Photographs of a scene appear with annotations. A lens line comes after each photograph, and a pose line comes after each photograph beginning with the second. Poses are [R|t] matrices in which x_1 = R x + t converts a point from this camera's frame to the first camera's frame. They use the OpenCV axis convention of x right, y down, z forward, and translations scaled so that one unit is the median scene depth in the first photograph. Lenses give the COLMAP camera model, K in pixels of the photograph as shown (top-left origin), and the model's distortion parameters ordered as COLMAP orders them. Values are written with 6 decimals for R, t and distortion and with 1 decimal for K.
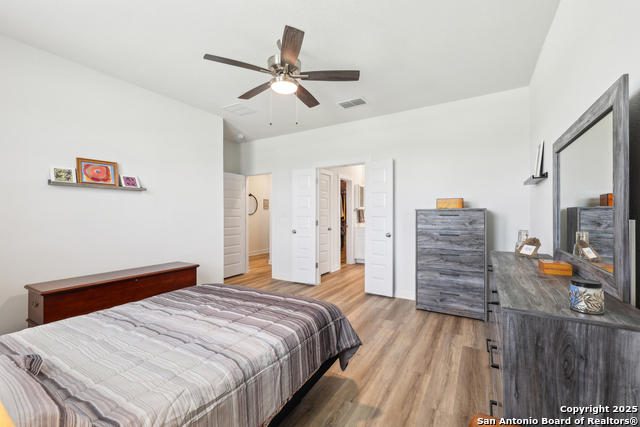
lens RADIAL K [[273.1, 0, 320.1], [0, 273.1, 212.0], [0, 0, 1]] dist [-0.002343, 0.000404]
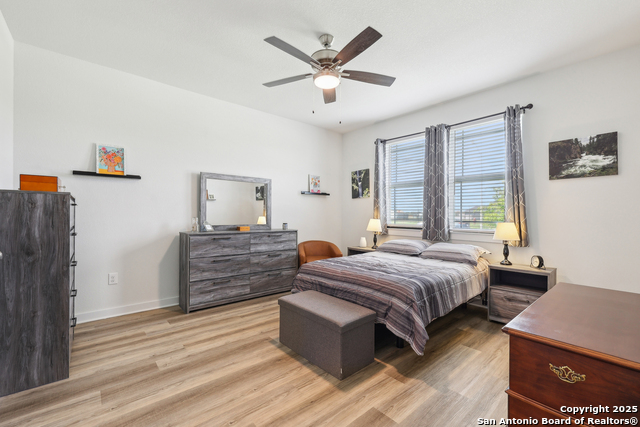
lens RADIAL K [[273.1, 0, 318.2], [0, 273.1, 213.9], [0, 0, 1]] dist [-0.002343, 0.000404]
pose [[-0.945545, -0.002869, 0.325477, -0.407957], [-0.004963, 0.999972, -0.005604, 0.039544], [-0.325452, -0.006915, -0.945533, 1.839206]]
